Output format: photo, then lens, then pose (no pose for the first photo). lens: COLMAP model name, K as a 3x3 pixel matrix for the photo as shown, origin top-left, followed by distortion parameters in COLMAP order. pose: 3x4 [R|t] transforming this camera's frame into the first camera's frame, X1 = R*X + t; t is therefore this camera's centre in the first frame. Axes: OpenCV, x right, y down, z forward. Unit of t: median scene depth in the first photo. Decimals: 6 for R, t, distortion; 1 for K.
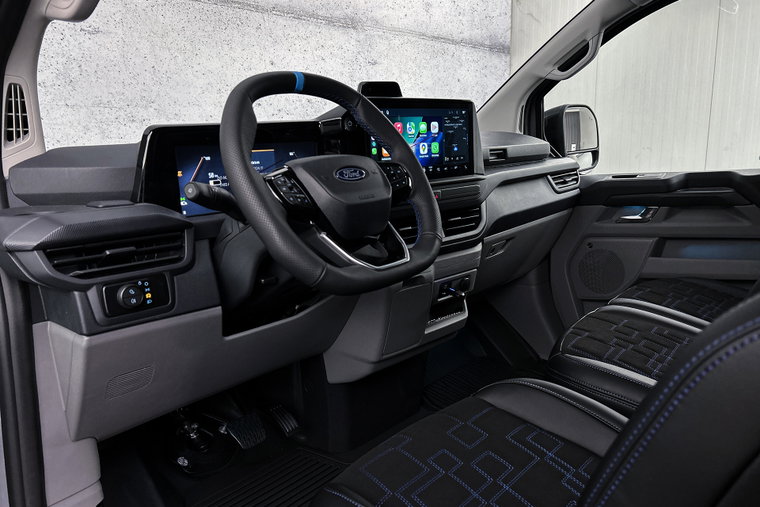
lens RADIAL K [[574.2, 0, 375.9], [0, 574.2, 251.6], [0, 0, 1]] dist [0.056440, -0.061286]
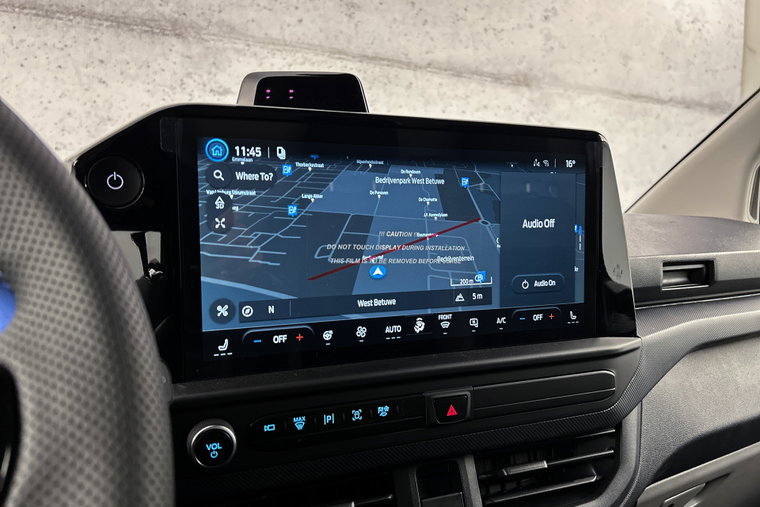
lens RADIAL K [[574.2, 0, 376.4], [0, 574.2, 256.8], [0, 0, 1]] dist [0.056440, -0.061286]
pose [[0.945253, 0.061275, -0.320533, 0.115488], [-0.096826, 0.990645, -0.096165, -0.103033], [0.311642, 0.121936, 0.942343, 0.469532]]
